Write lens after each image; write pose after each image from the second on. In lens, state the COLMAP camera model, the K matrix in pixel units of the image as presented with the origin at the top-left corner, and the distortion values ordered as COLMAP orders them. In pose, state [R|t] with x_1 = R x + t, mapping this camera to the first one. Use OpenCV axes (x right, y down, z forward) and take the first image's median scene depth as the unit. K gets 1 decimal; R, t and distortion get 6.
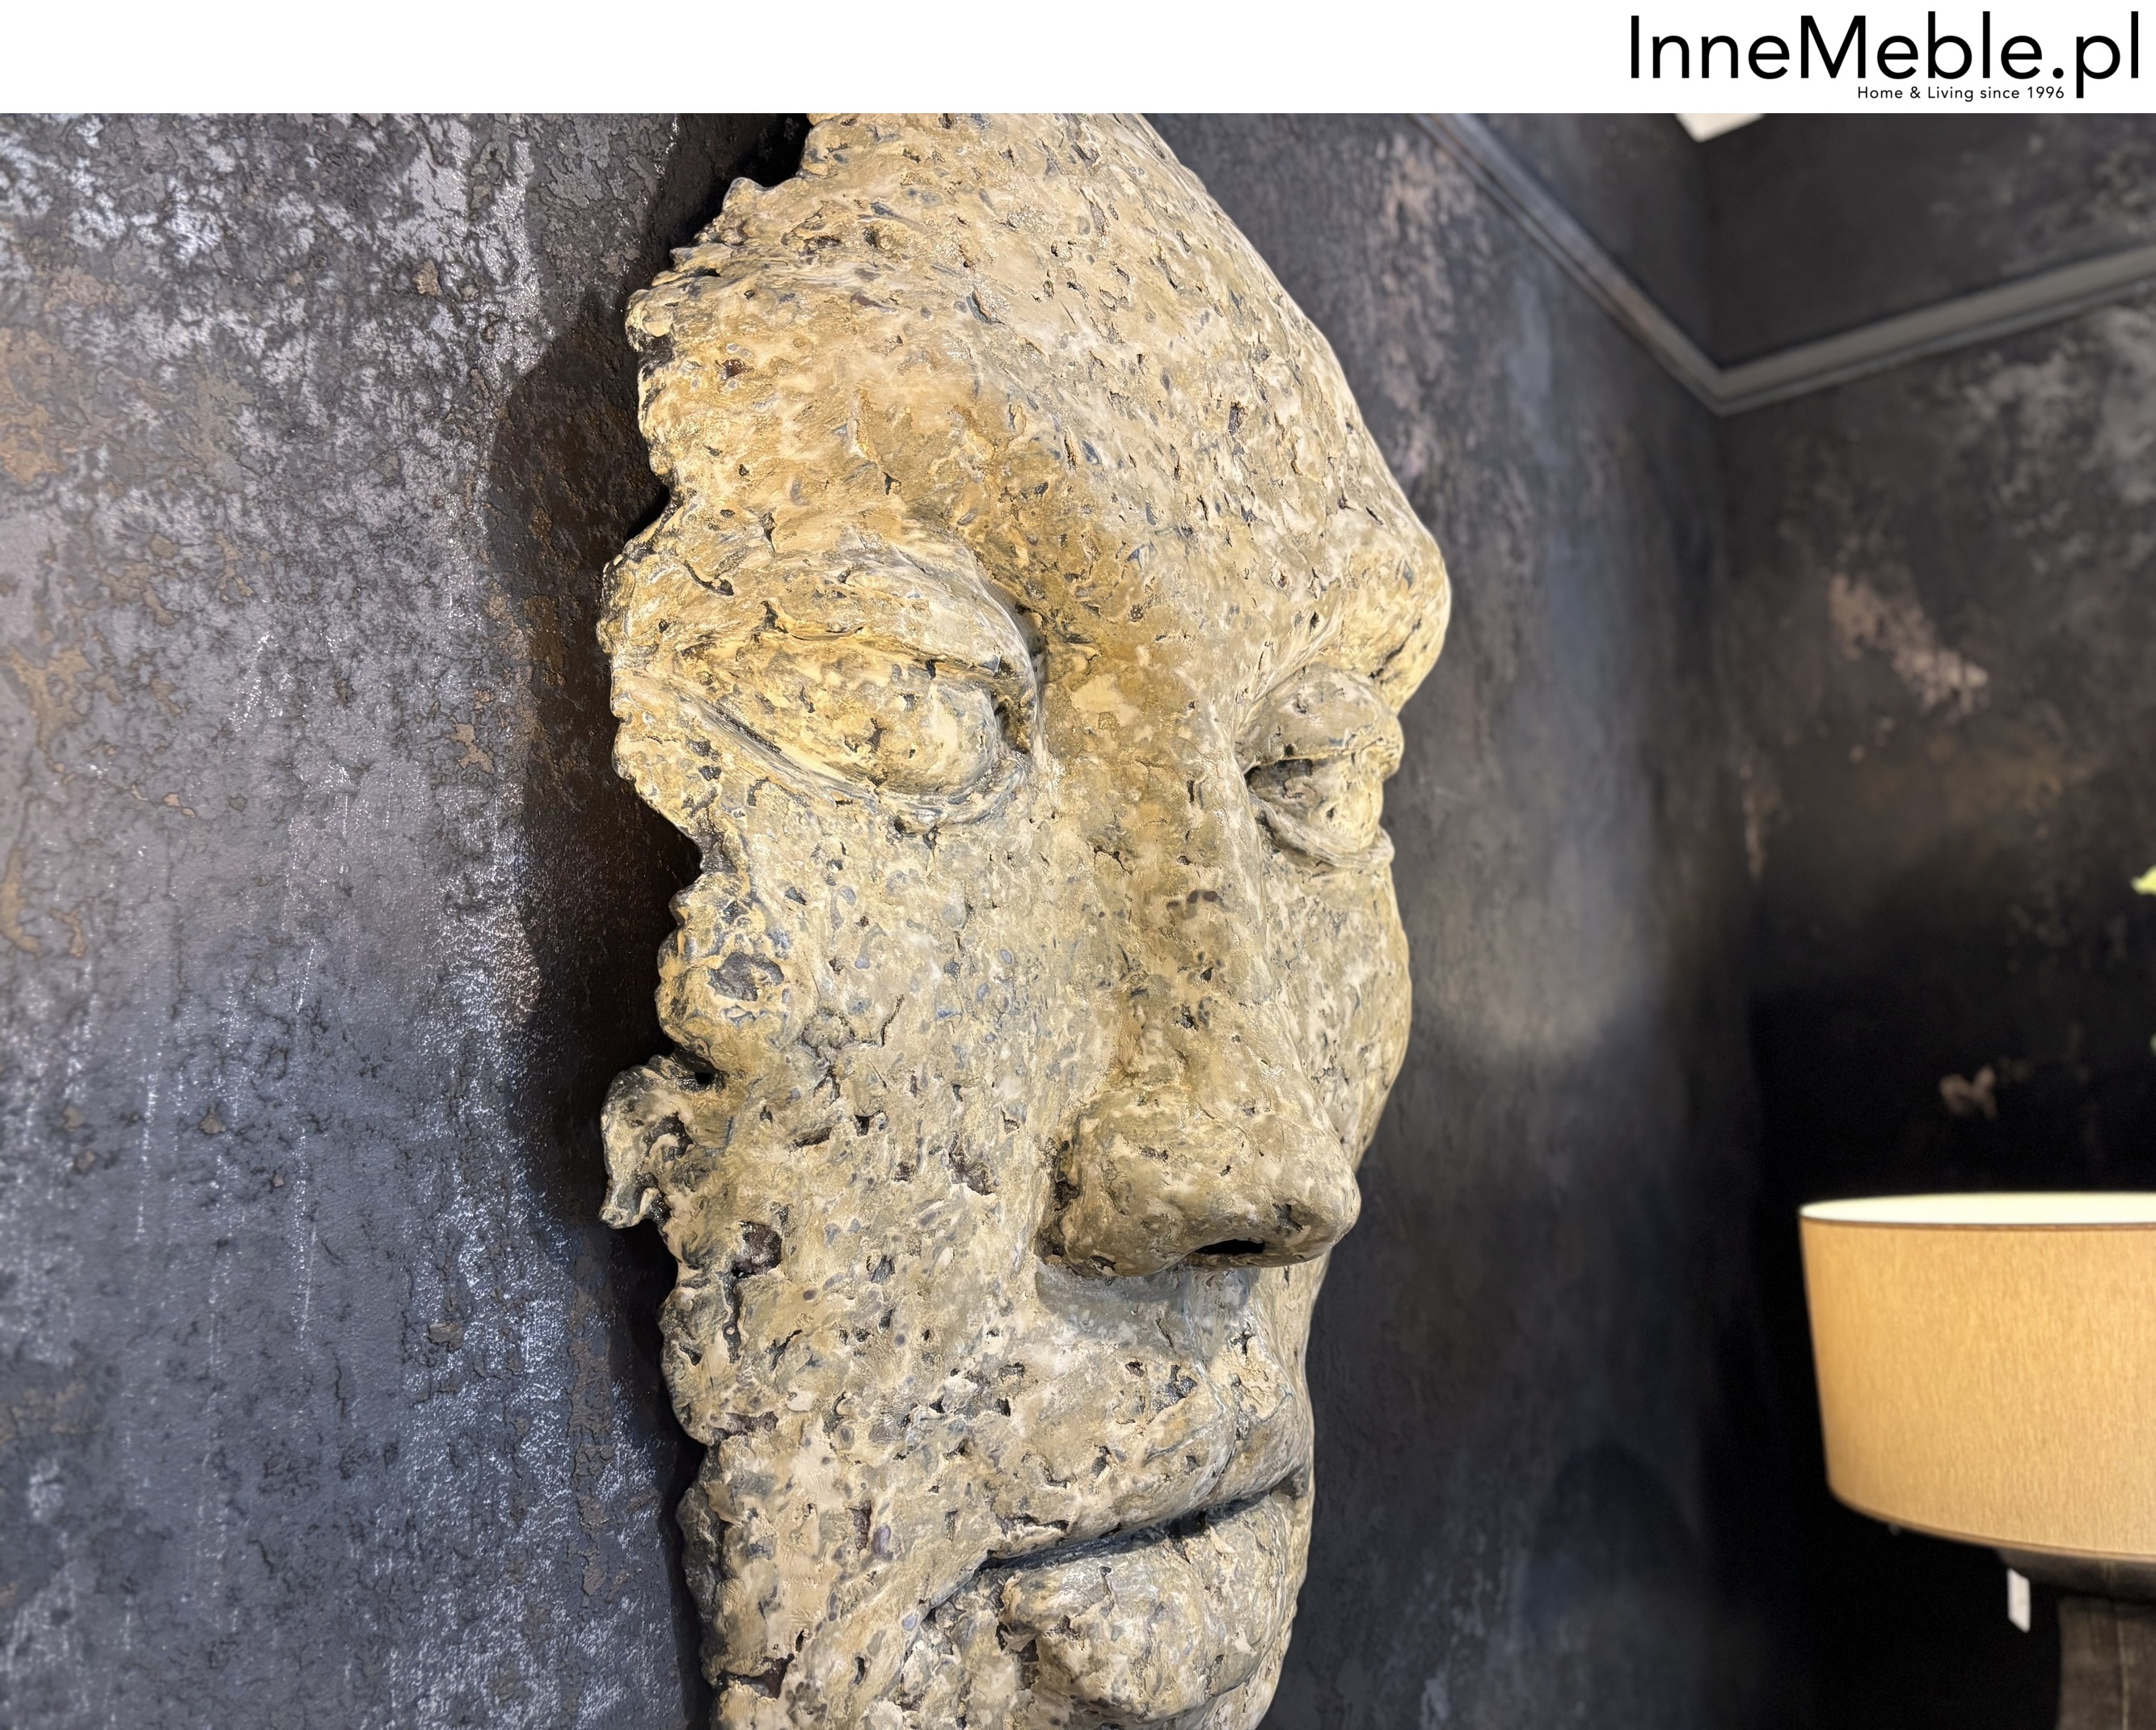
lens RADIAL K [[1642.1, 0, 1085.1], [0, 1642.1, 904.8], [0, 0, 1]] dist [0.007434, 0.005958]
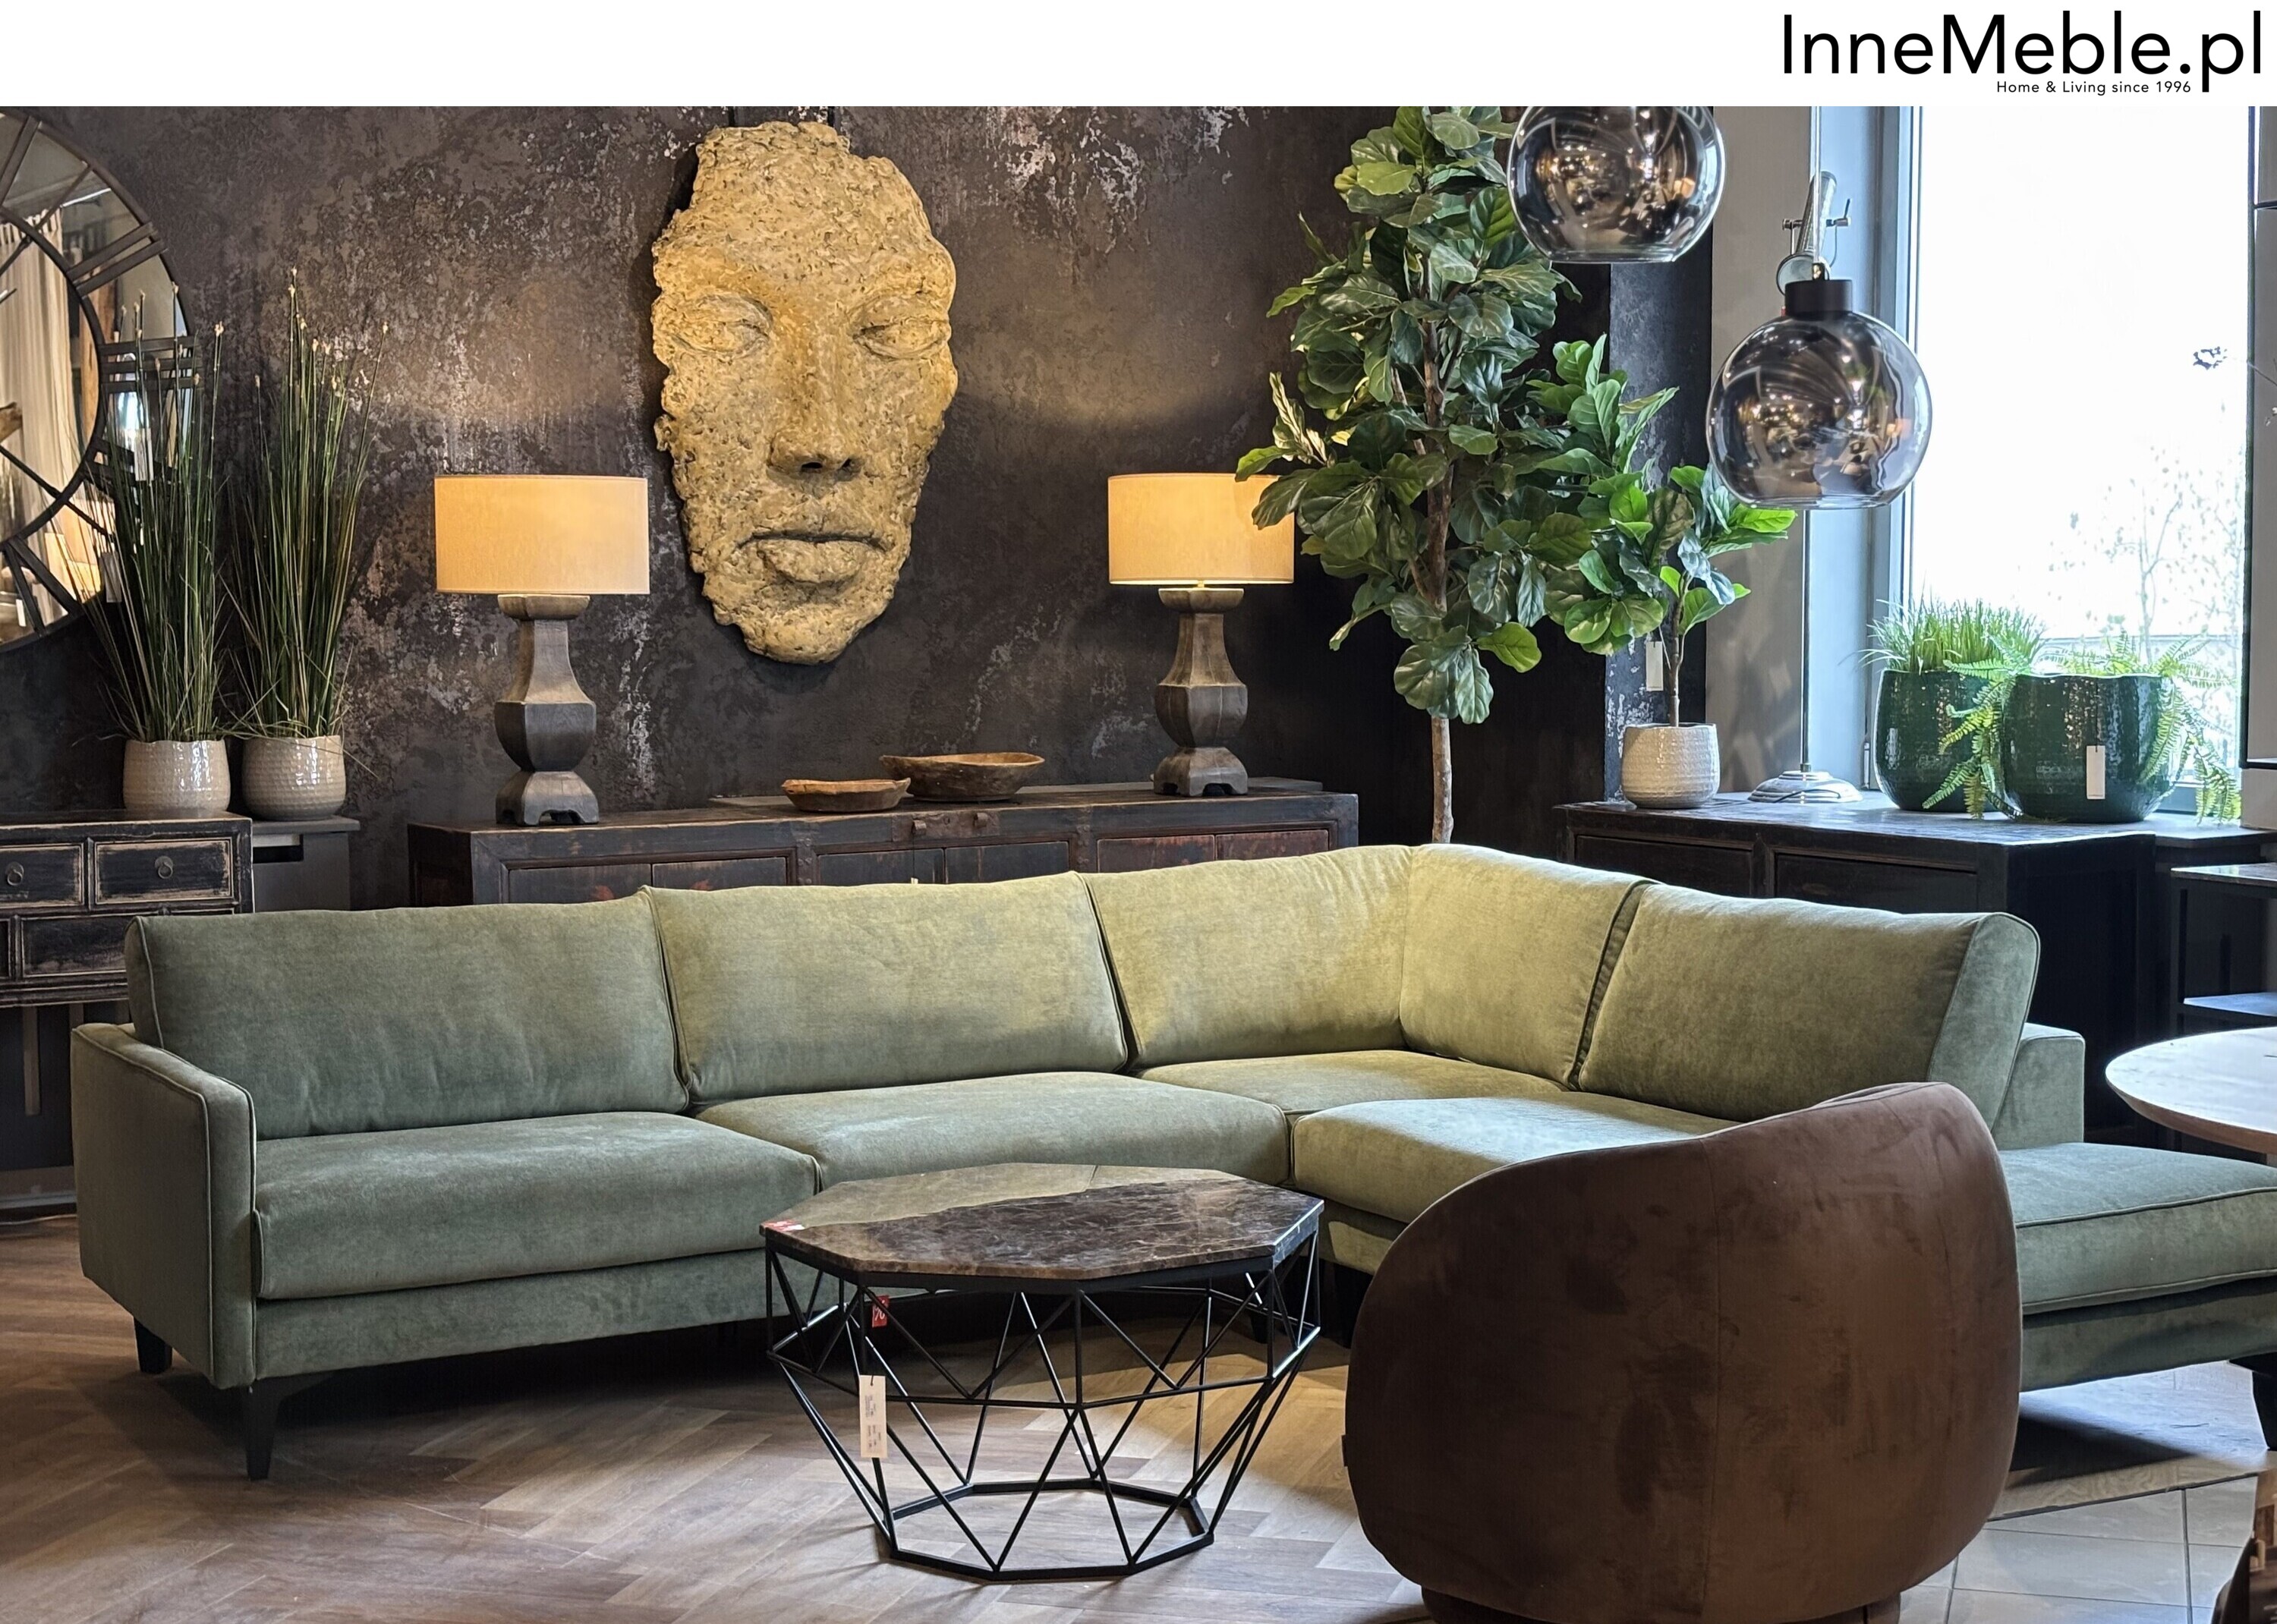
lens RADIAL K [[3377.9, 0, 1136.0], [0, 3377.9, 871.5], [0, 0, 1]] dist [0.300749, -1.233622]
pose [[0.918930, 0.059563, -0.389896, 4.418571], [0.025826, 0.977323, 0.210172, -0.586115], [0.393573, -0.203203, 0.896554, -6.805569]]
